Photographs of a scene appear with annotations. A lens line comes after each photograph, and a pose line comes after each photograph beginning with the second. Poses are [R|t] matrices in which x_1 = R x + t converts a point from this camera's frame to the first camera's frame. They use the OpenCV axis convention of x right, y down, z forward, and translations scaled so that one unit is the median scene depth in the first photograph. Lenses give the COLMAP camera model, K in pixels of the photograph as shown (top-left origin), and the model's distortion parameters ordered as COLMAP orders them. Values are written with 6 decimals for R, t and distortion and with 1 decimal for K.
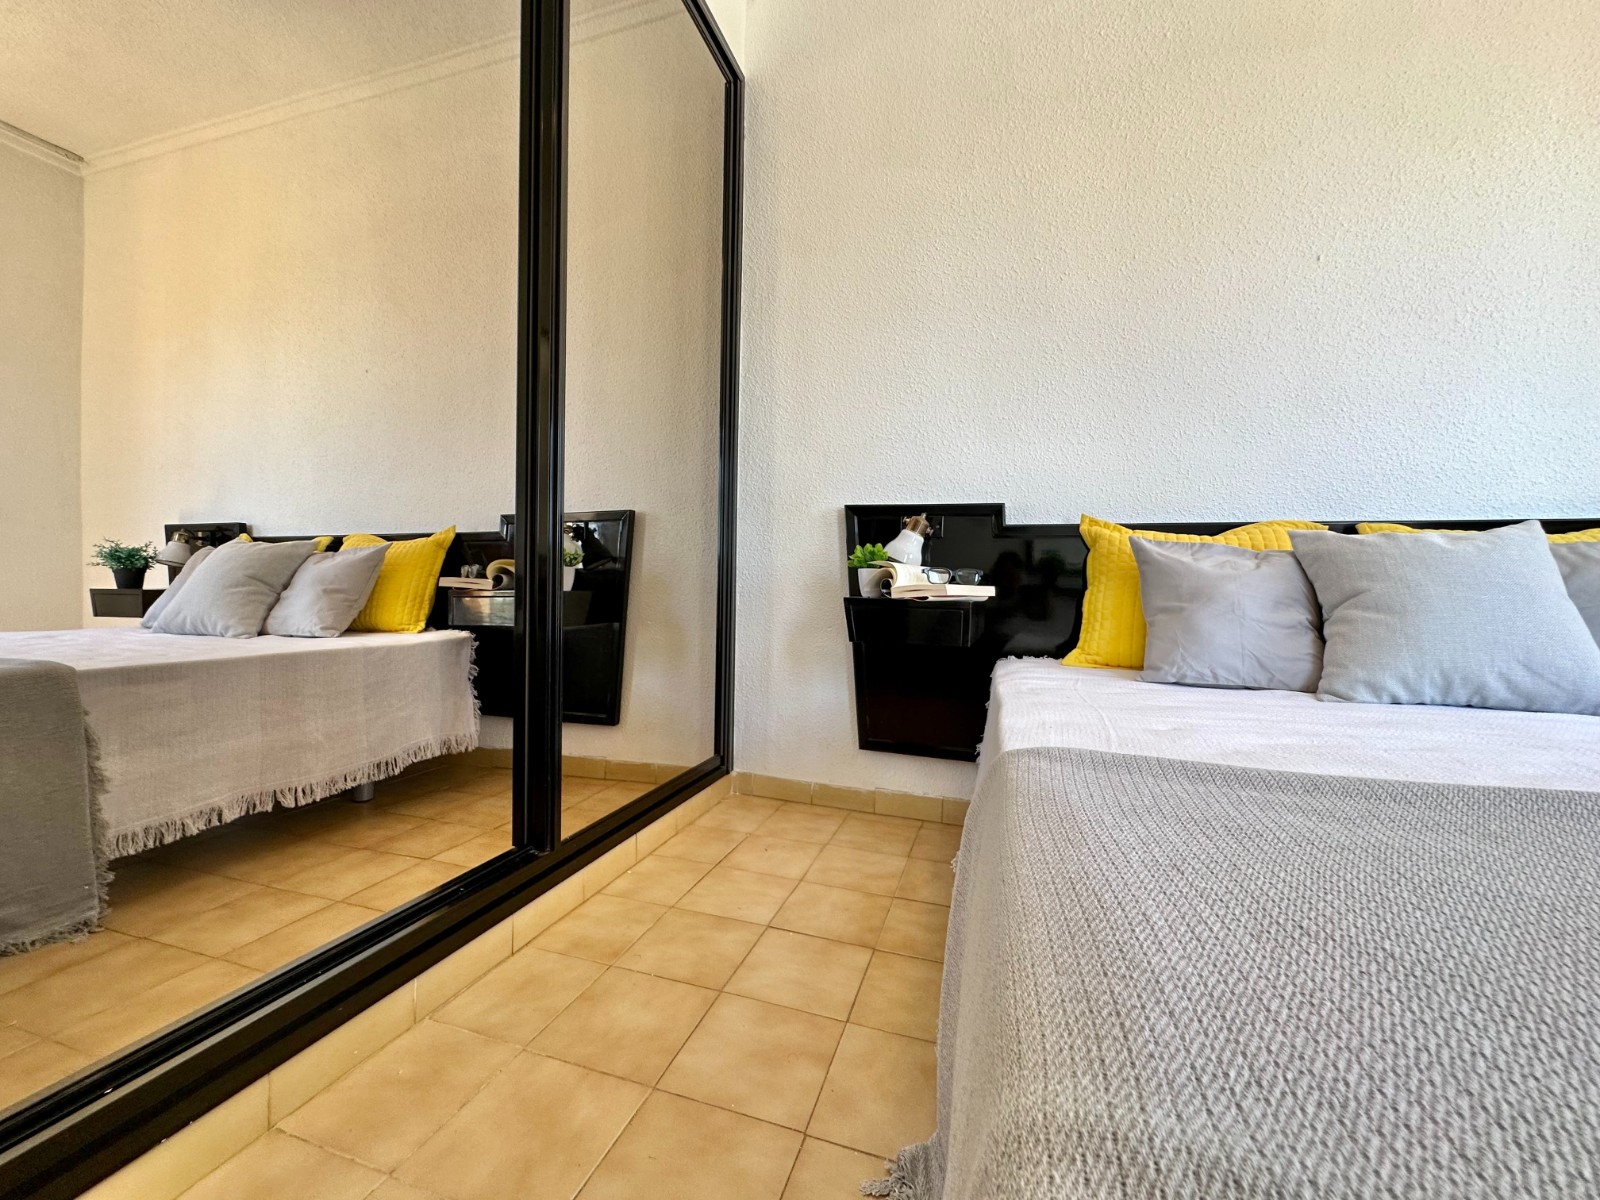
lens RADIAL K [[642.7, 0, 792.6], [0, 642.7, 599.5], [0, 0, 1]] dist [-0.003064, 0.001142]
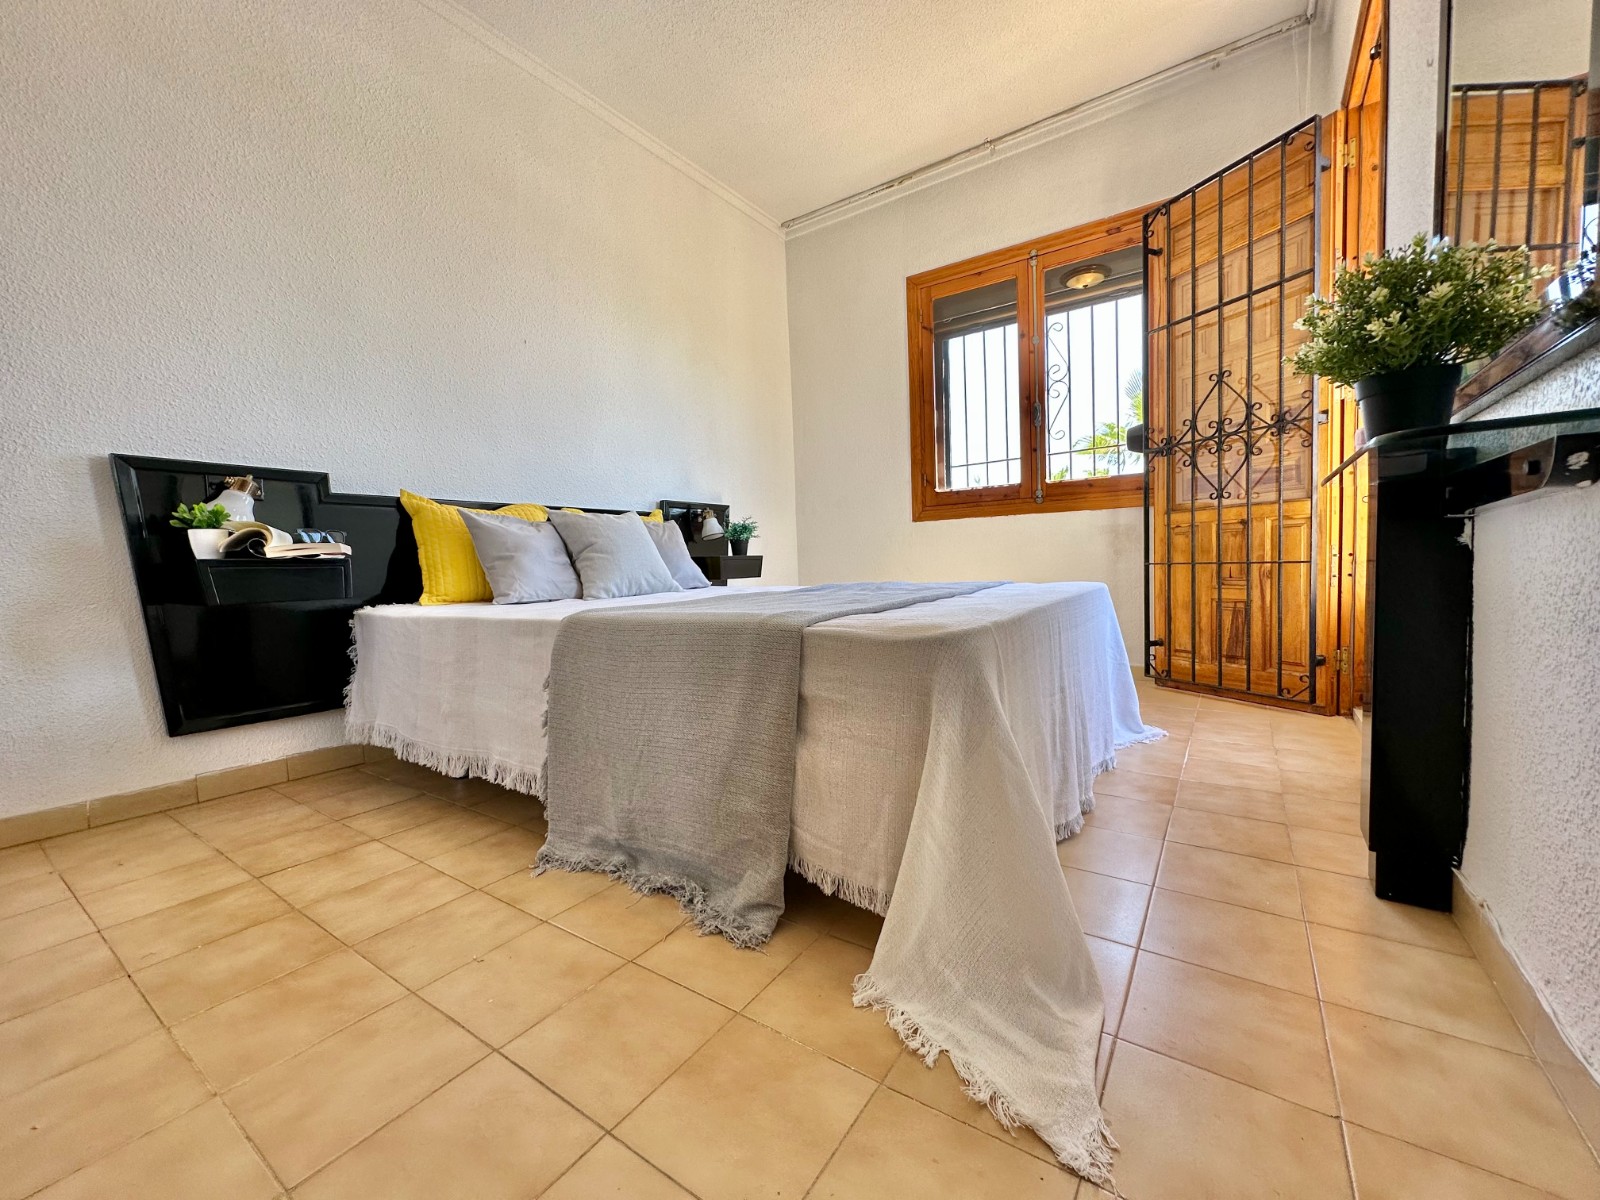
lens RADIAL K [[642.7, 0, 800.9], [0, 642.7, 599.1], [0, 0, 1]] dist [-0.003064, 0.001142]
pose [[0.279910, -0.084380, 0.956311, -0.519047], [0.057699, 0.995808, 0.070977, 0.034820], [-0.958291, 0.035311, 0.283605, -0.088143]]
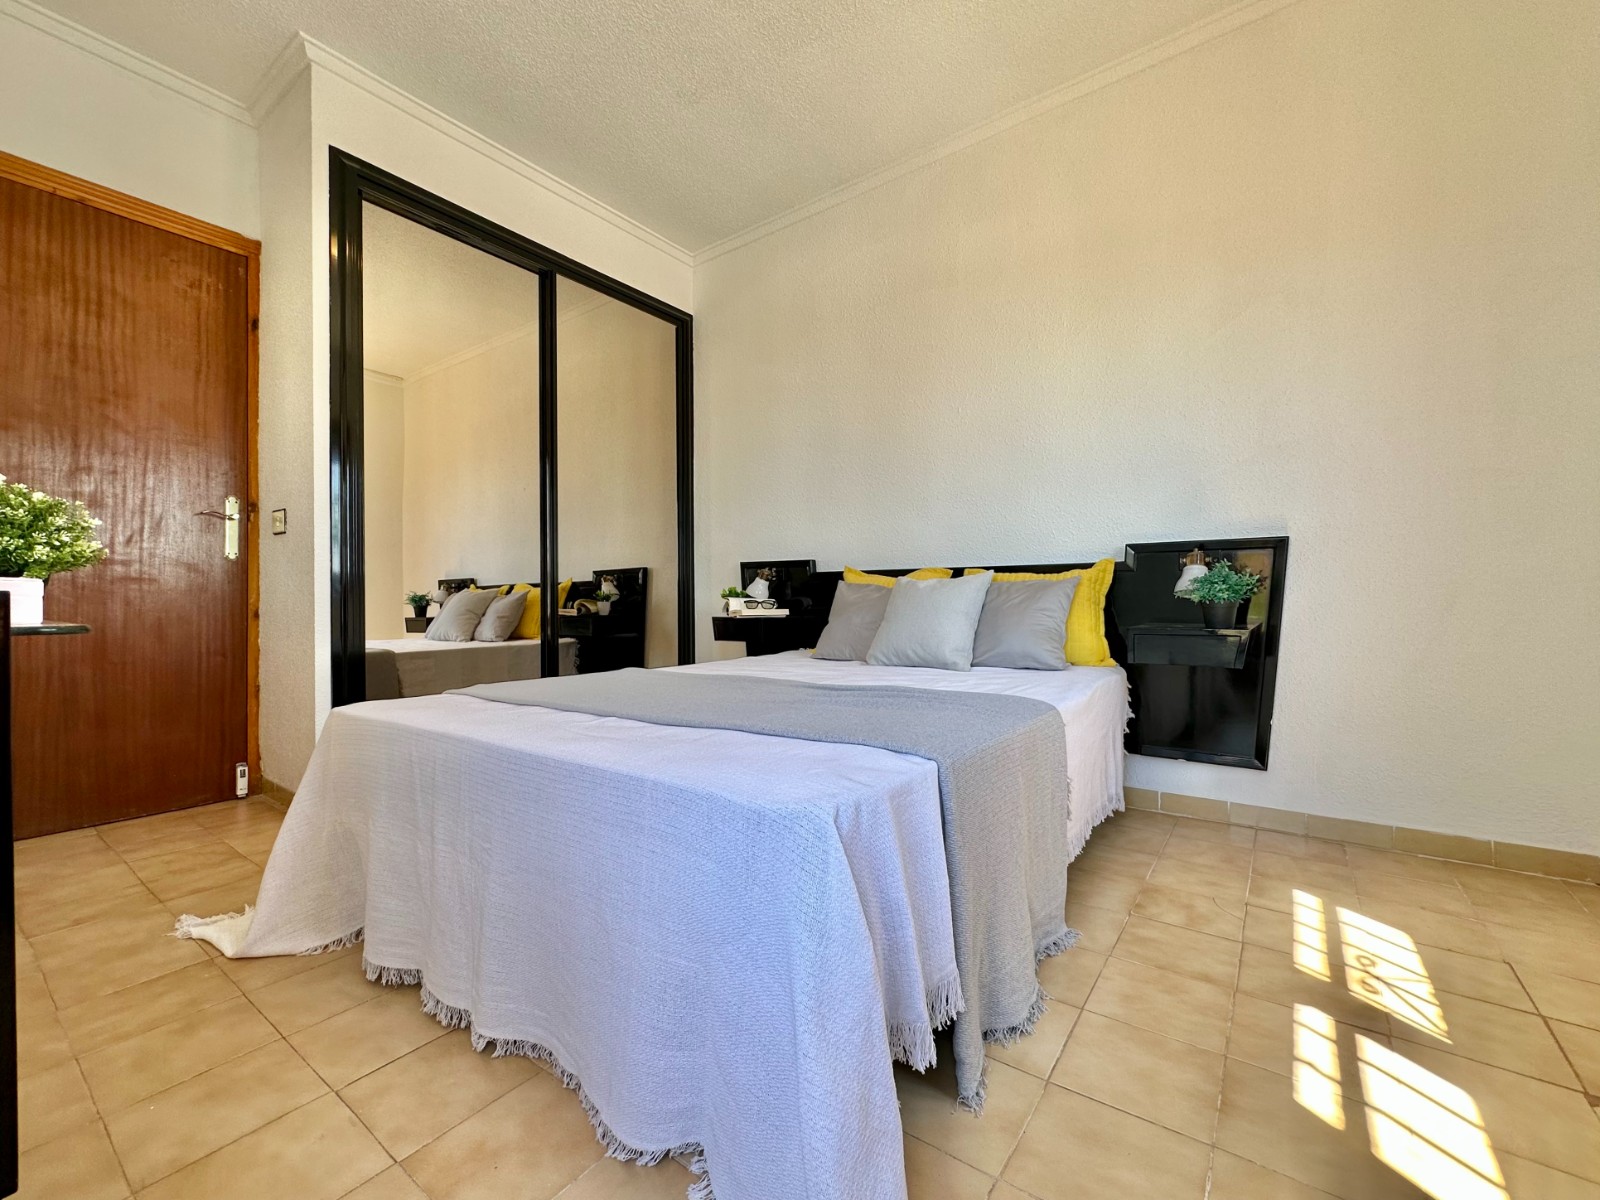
lens RADIAL K [[642.7, 0, 802.0], [0, 642.7, 594.6], [0, 0, 1]] dist [-0.003064, 0.001142]
pose [[0.956398, -0.026326, -0.290878, 0.799403], [0.017282, 0.999285, -0.033618, -0.000322], [0.291555, 0.027125, 0.956169, -0.643407]]
